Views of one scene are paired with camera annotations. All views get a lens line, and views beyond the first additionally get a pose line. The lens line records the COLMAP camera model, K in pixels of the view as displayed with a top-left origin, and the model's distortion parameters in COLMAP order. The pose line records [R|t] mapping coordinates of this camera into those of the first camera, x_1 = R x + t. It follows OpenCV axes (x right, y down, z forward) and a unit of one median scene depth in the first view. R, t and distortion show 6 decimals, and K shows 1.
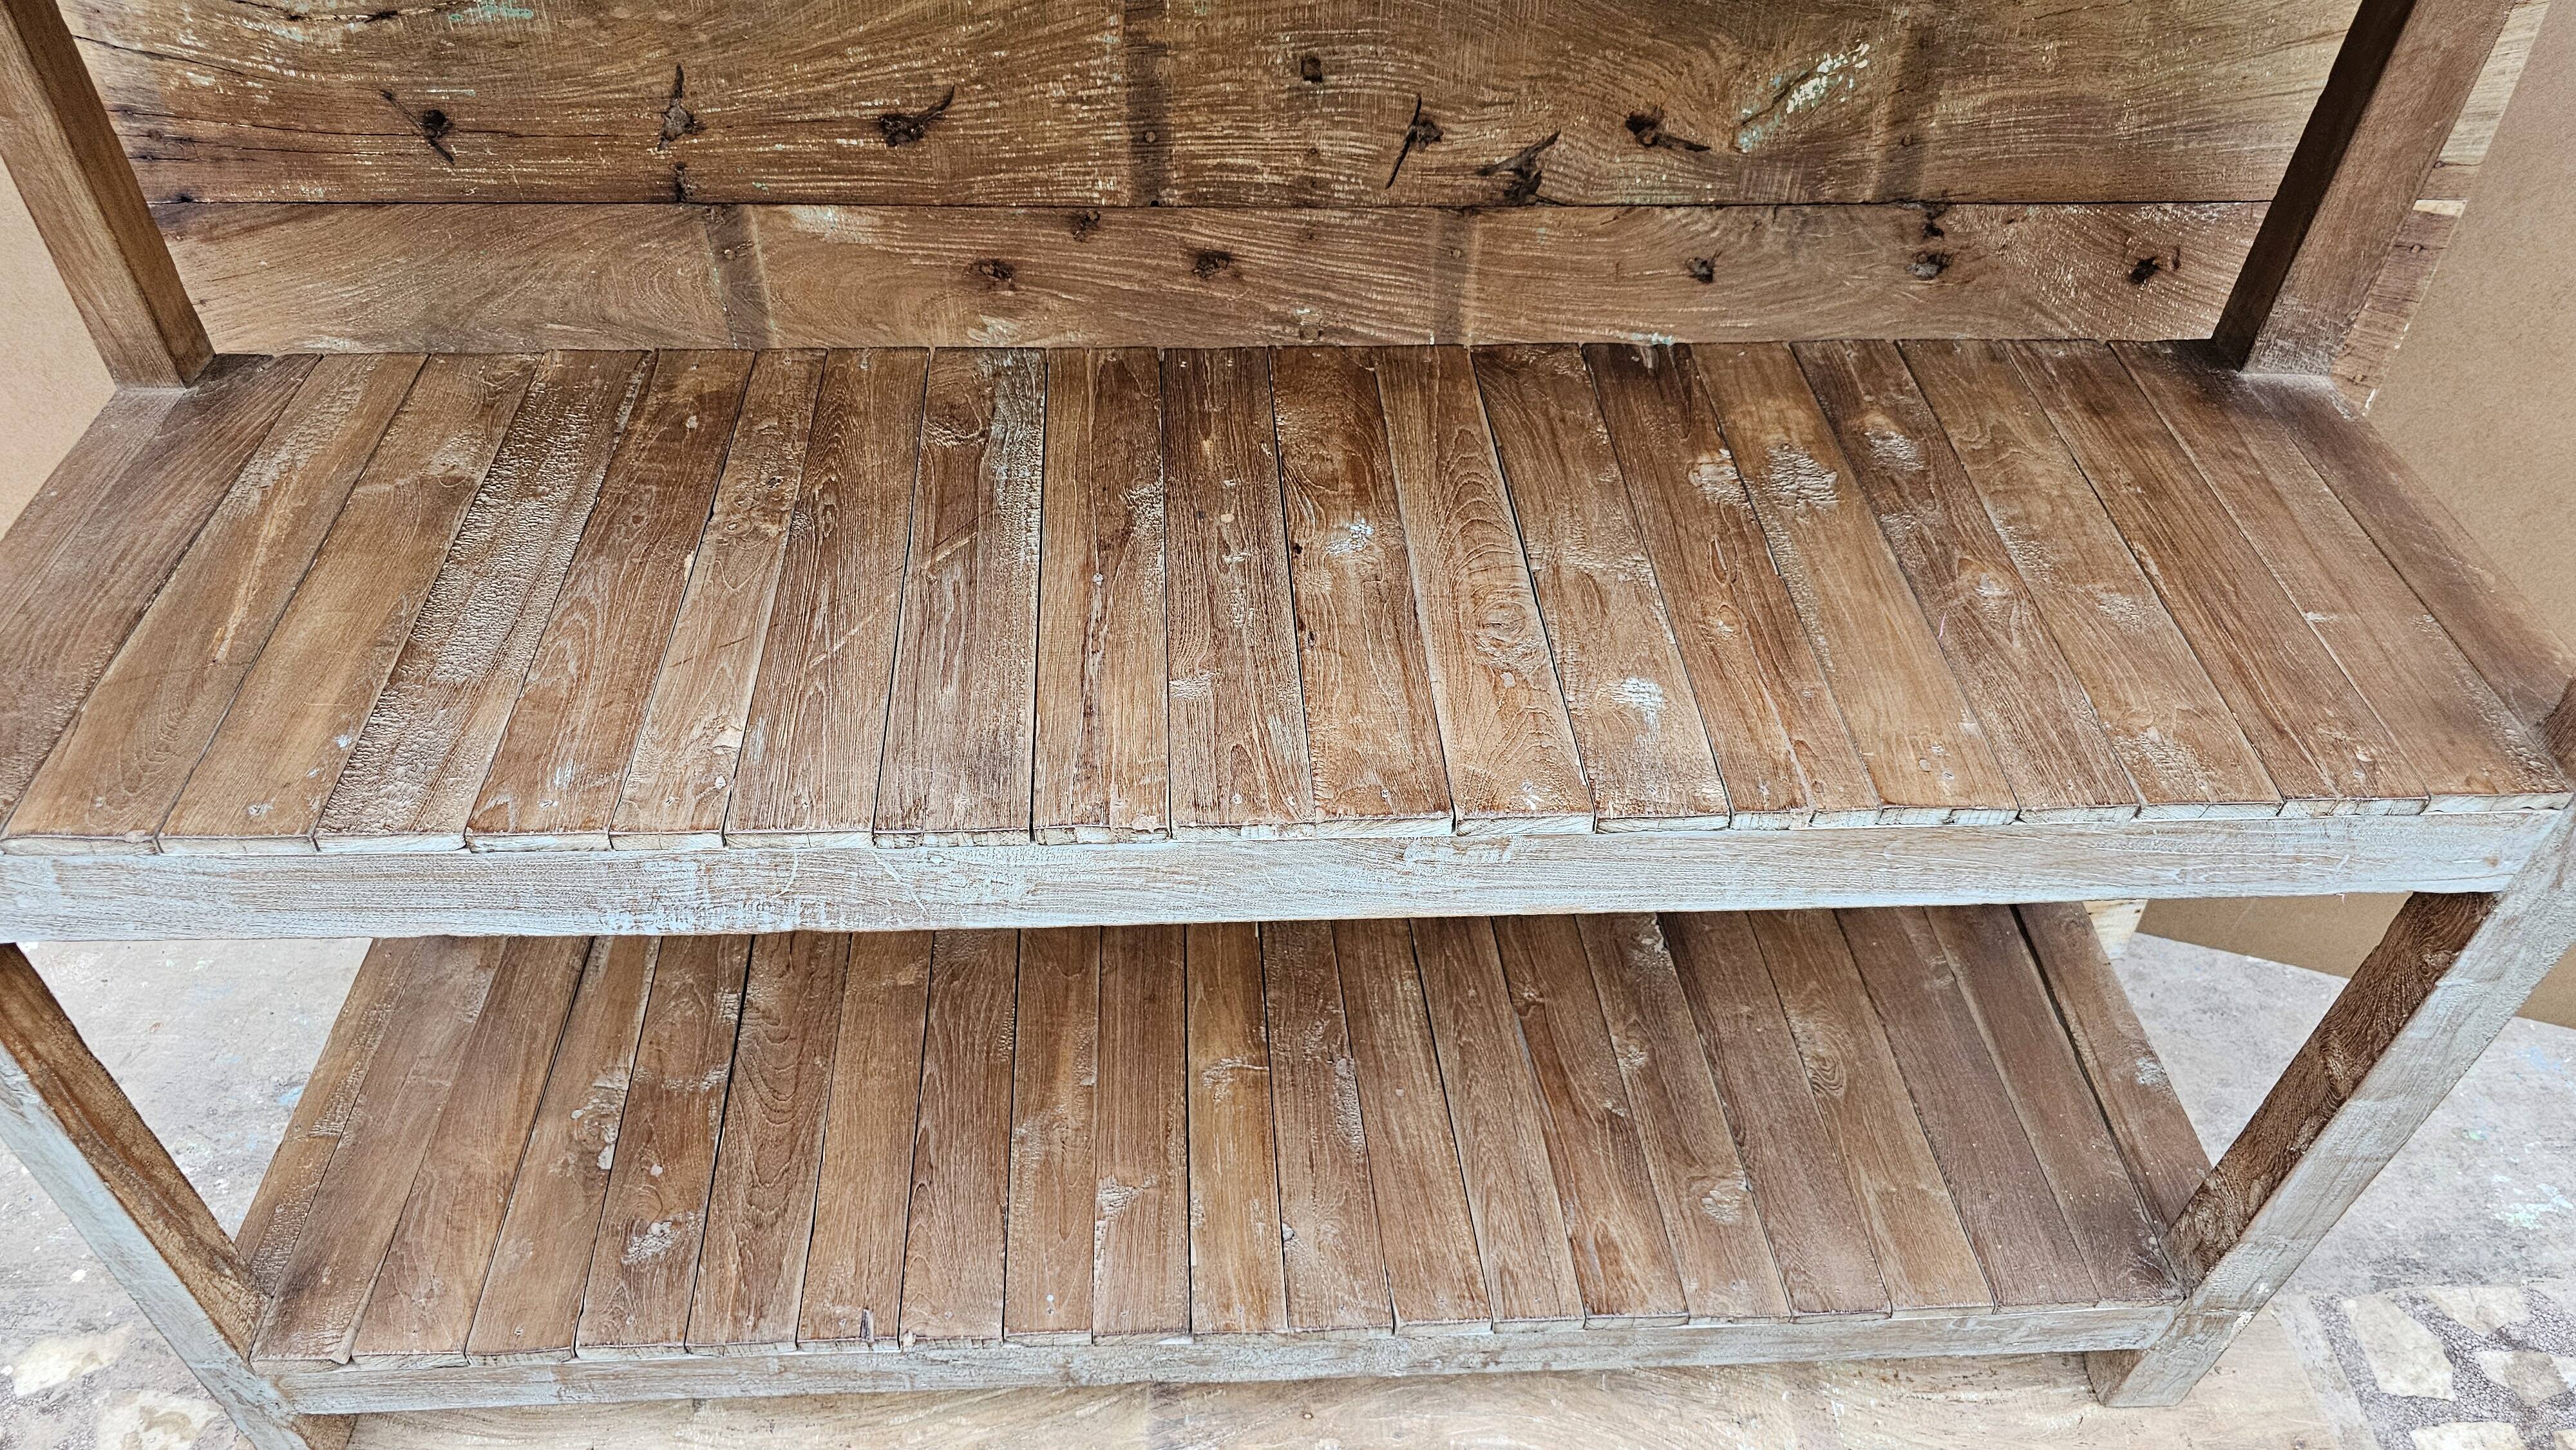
lens RADIAL K [[1751.6, 0, 1254.4], [0, 1751.6, 719.0], [0, 0, 1]] dist [0.037369, -0.042066]
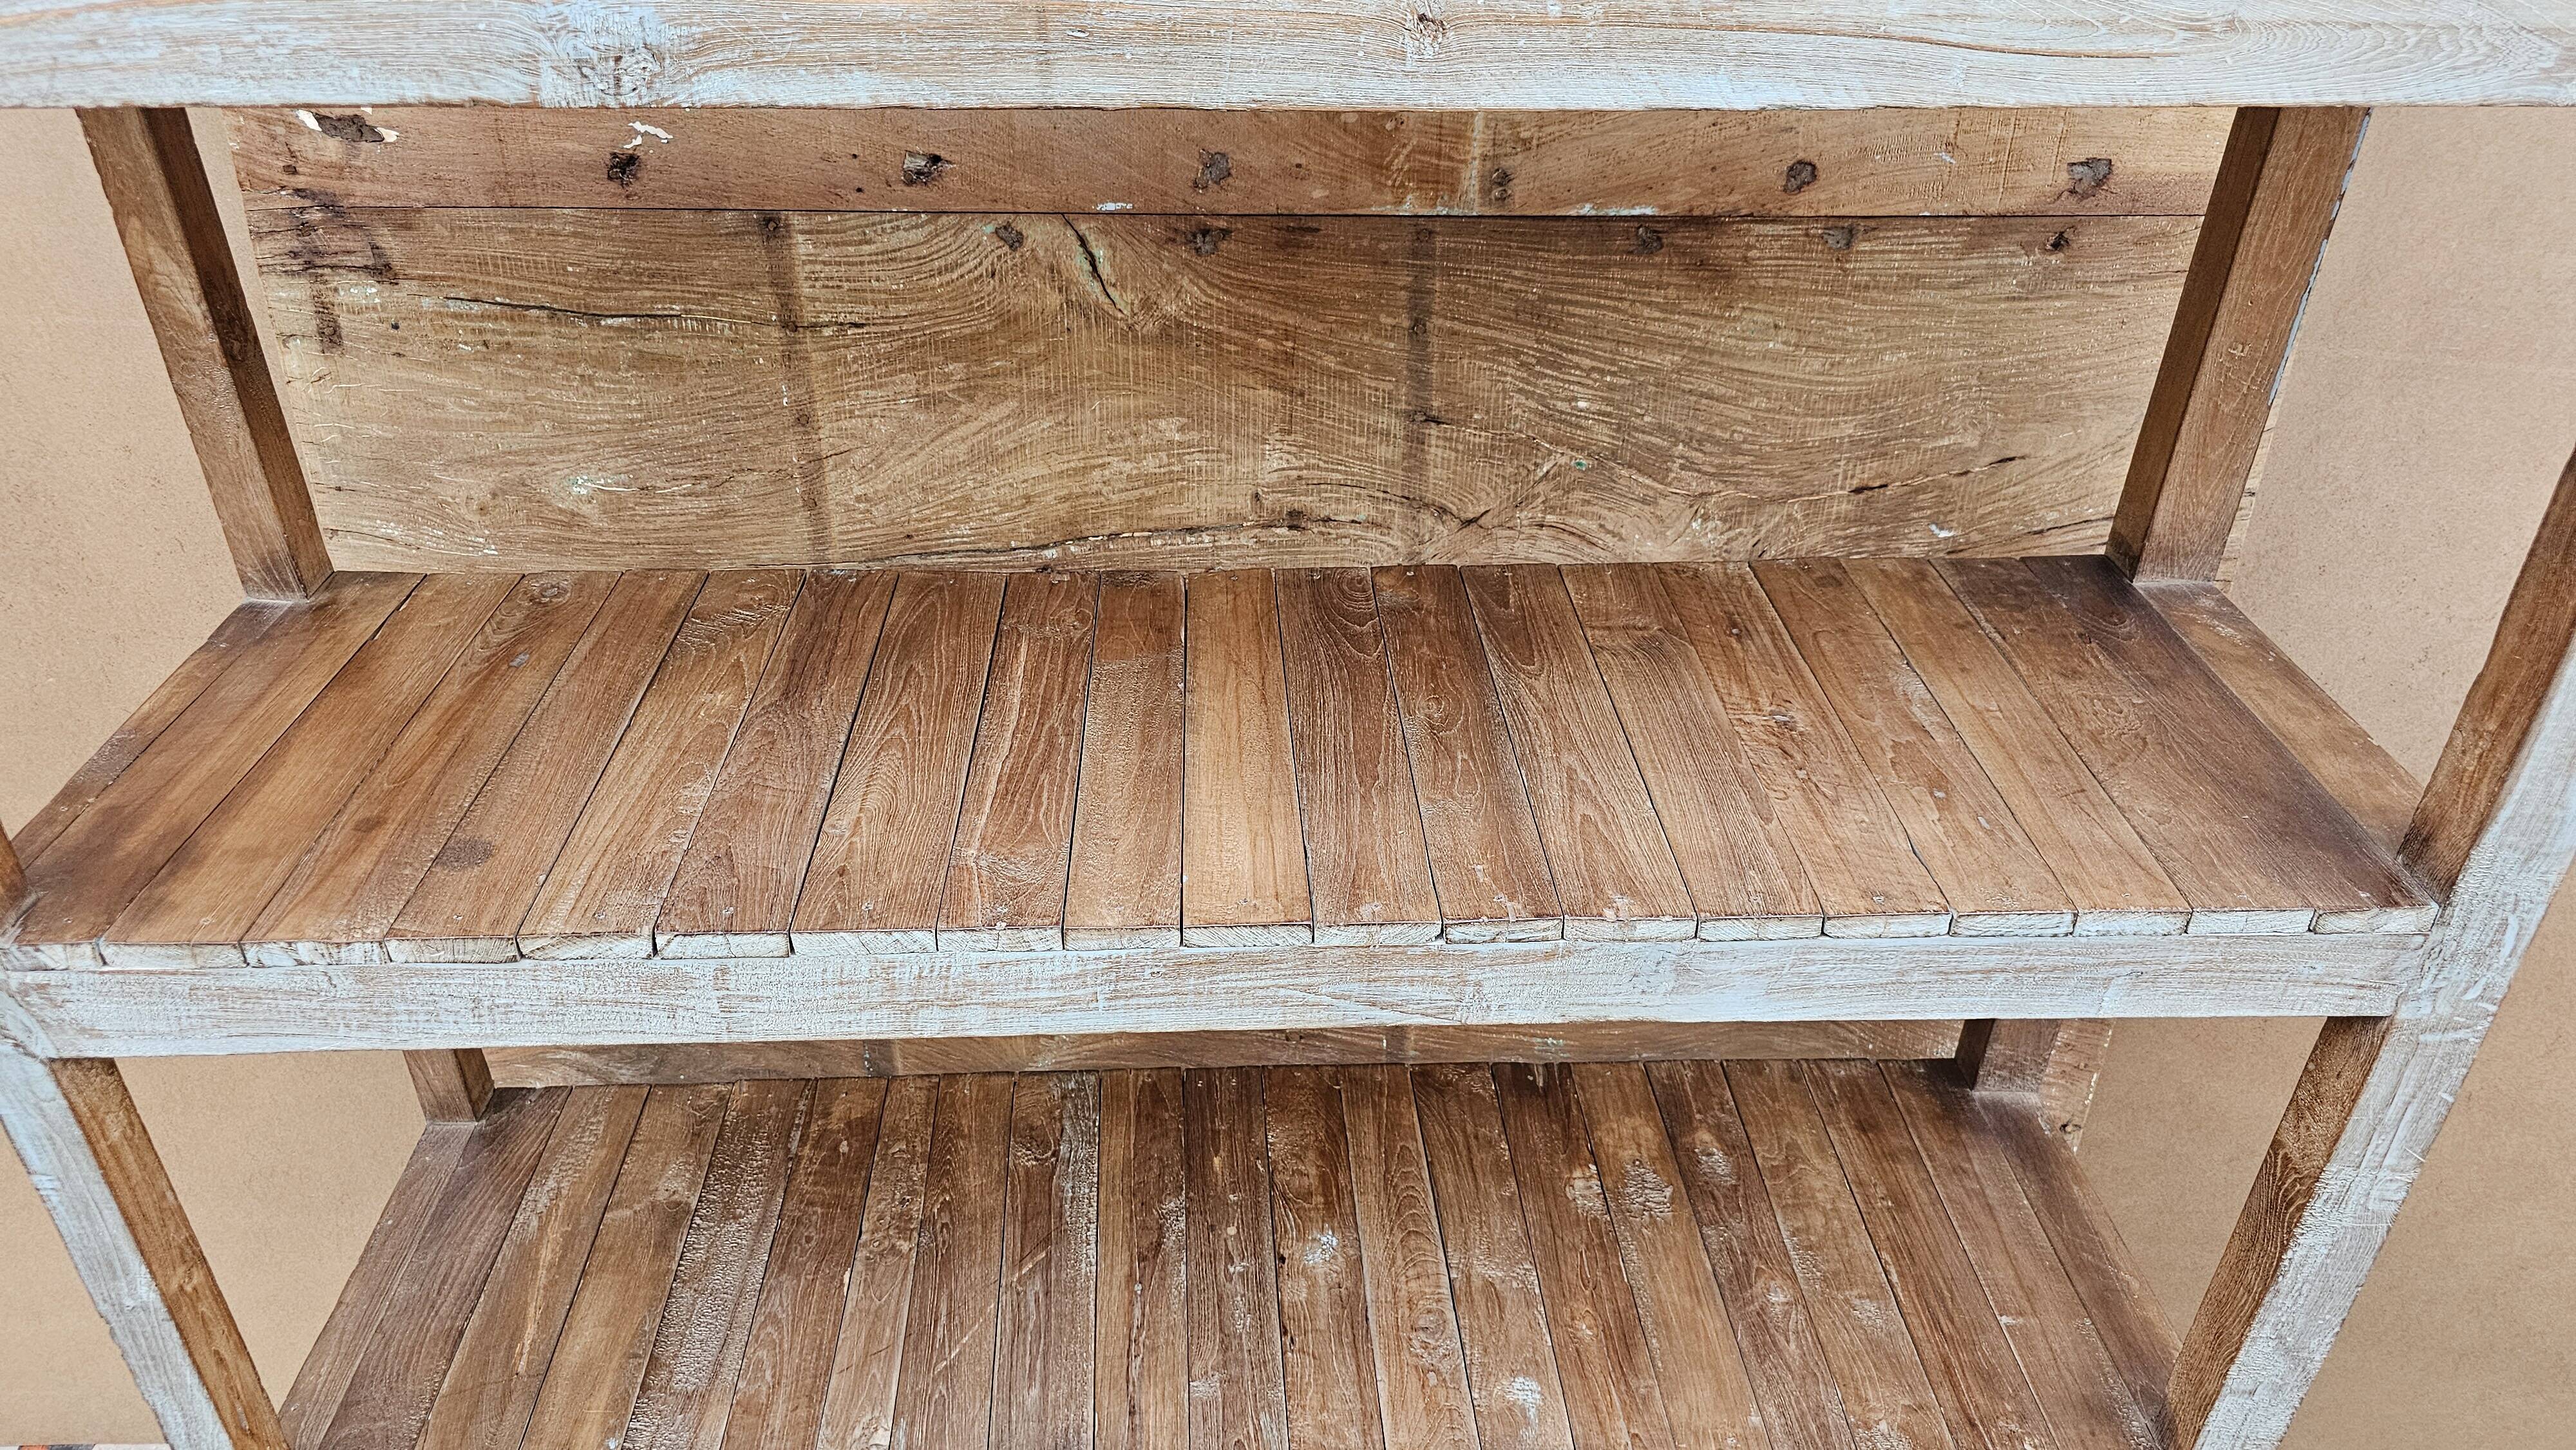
lens RADIAL K [[1740.8, 0, 1266.0], [0, 1740.8, 725.6], [0, 0, 1]] dist [0.057632, -0.068844]
pose [[0.999986, -0.005180, 0.001416, 0.009814], [0.005355, 0.981910, -0.189272, -0.213177], [-0.000410, 0.189277, 0.981924, -0.379154]]
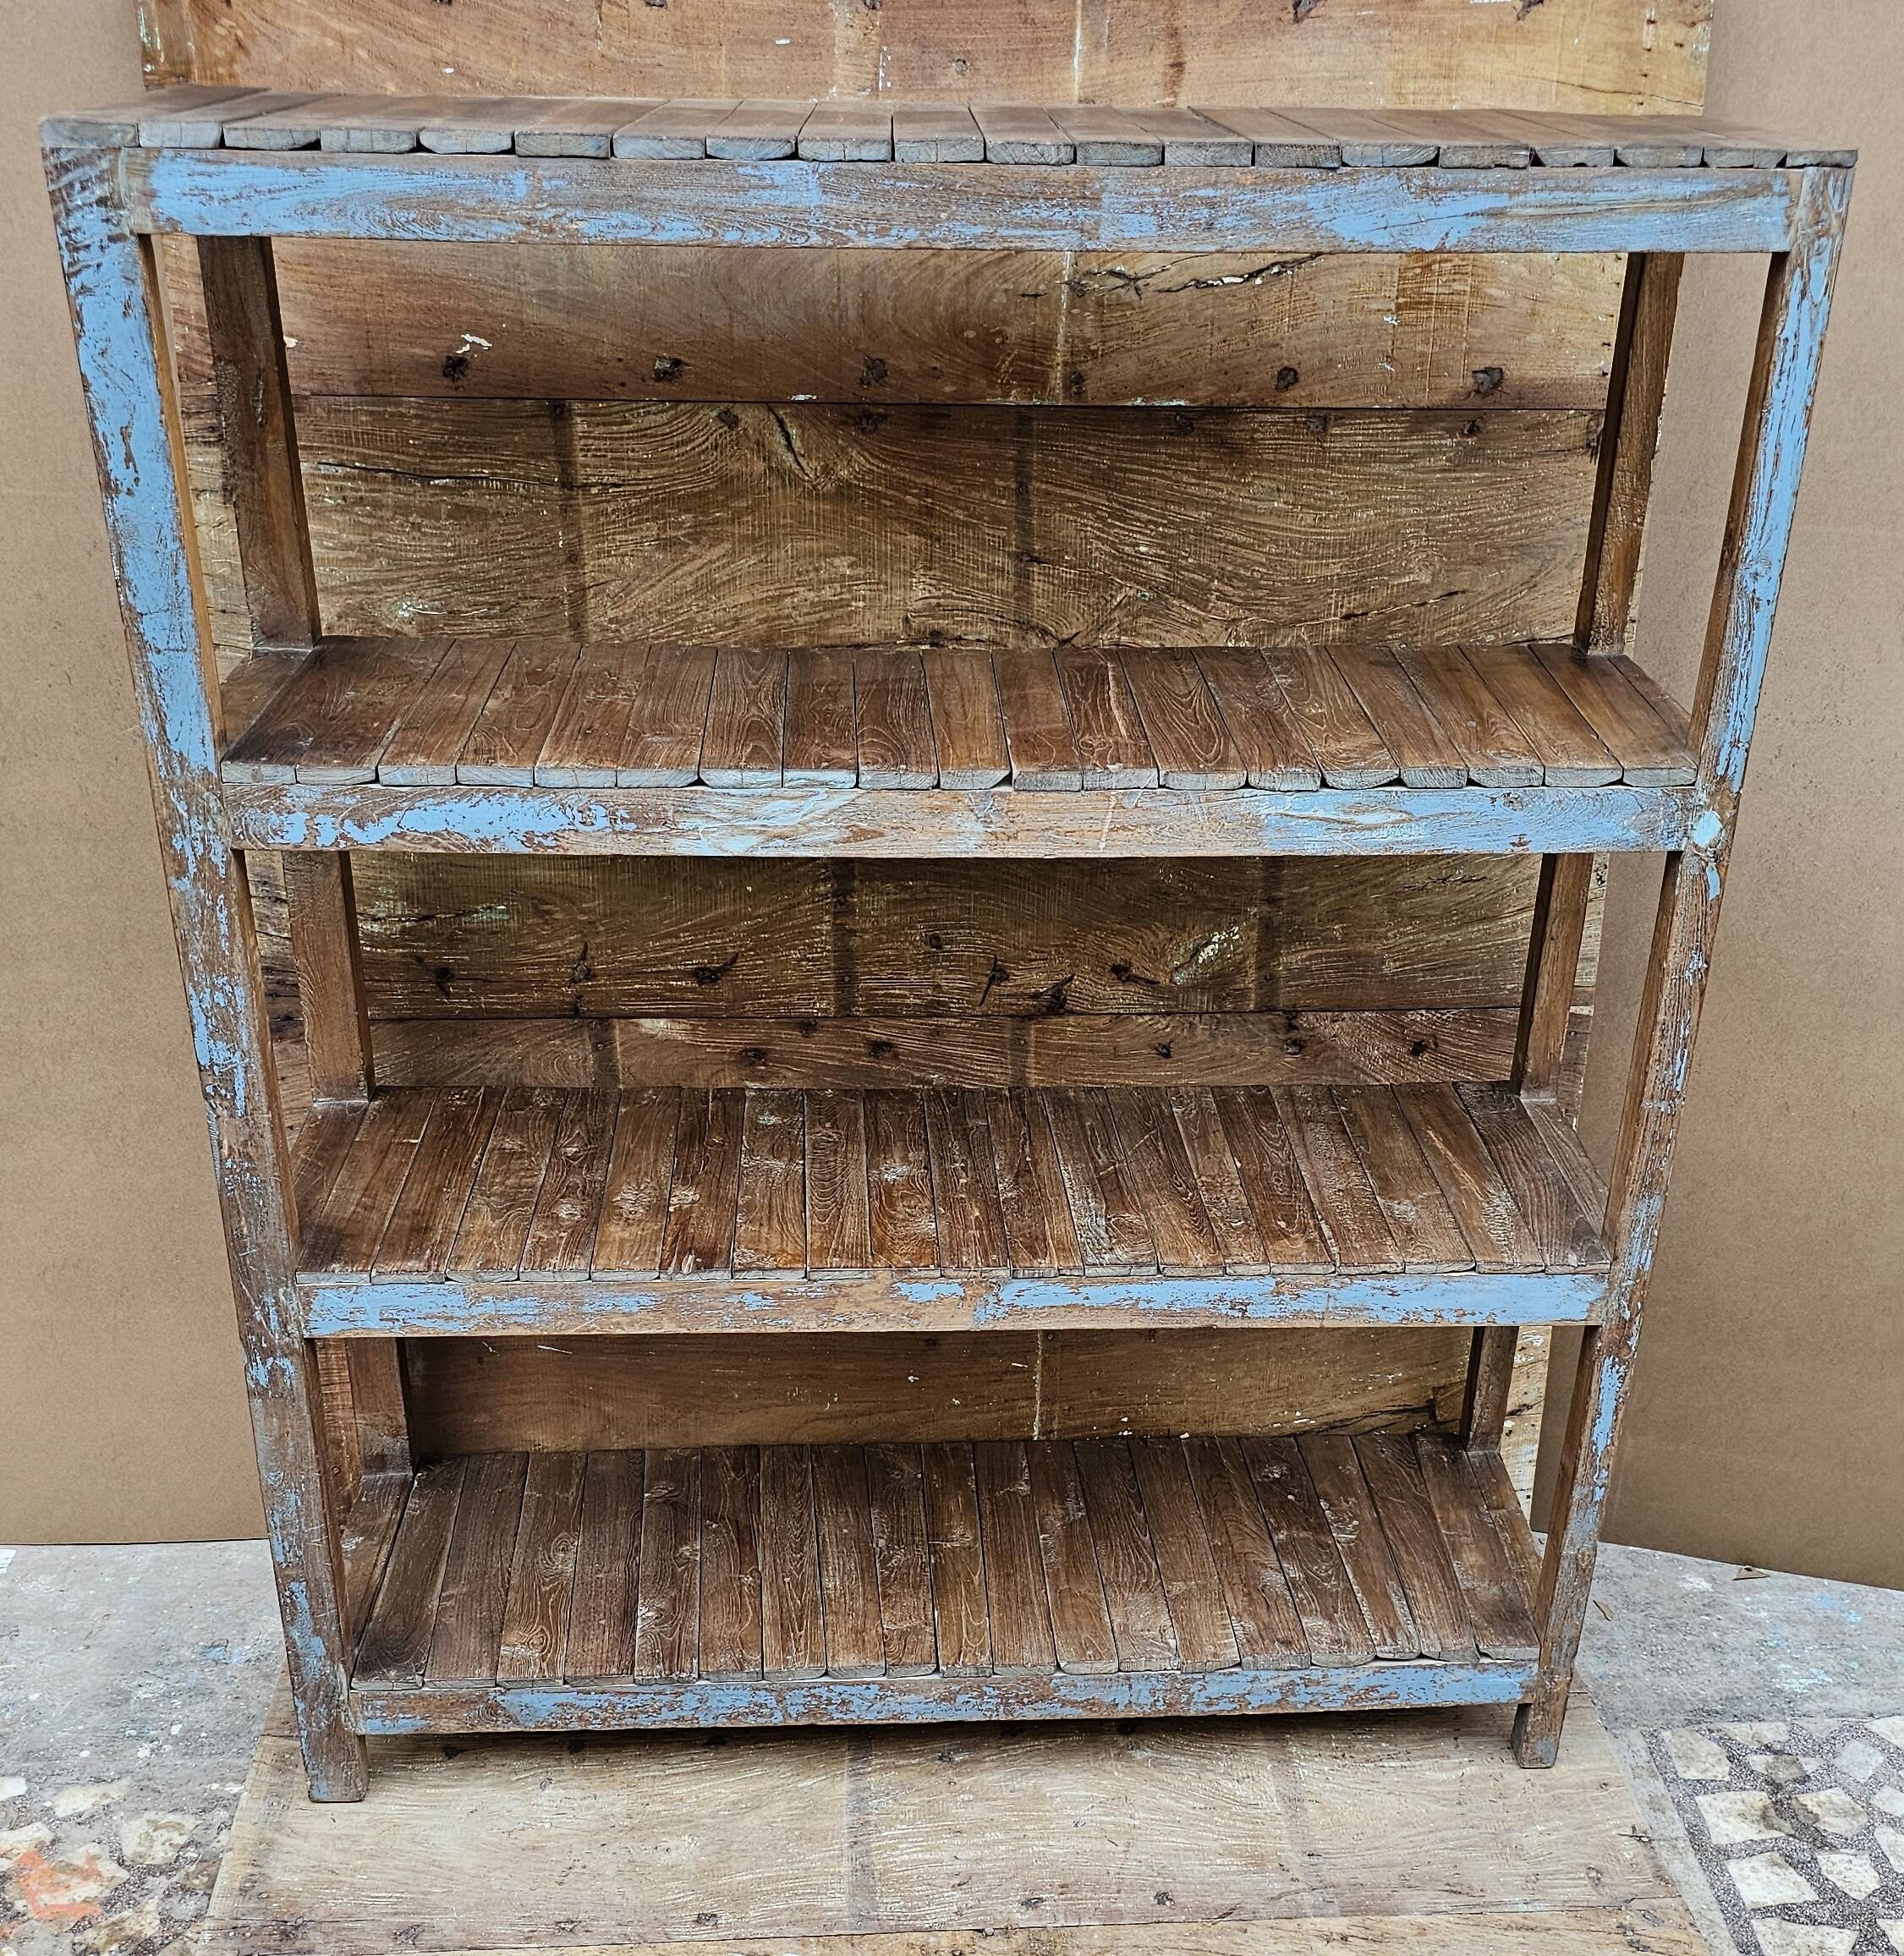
lens RADIAL K [[2262.8, 0, 982.5], [0, 2262.8, 1202.2], [0, 0, 1]] dist [0.088300, -0.138863]
pose [[0.999013, -0.015007, 0.041805, -0.019938], [0.025485, 0.964519, -0.262781, 0.481003], [-0.036378, 0.263587, 0.963949, -1.127496]]
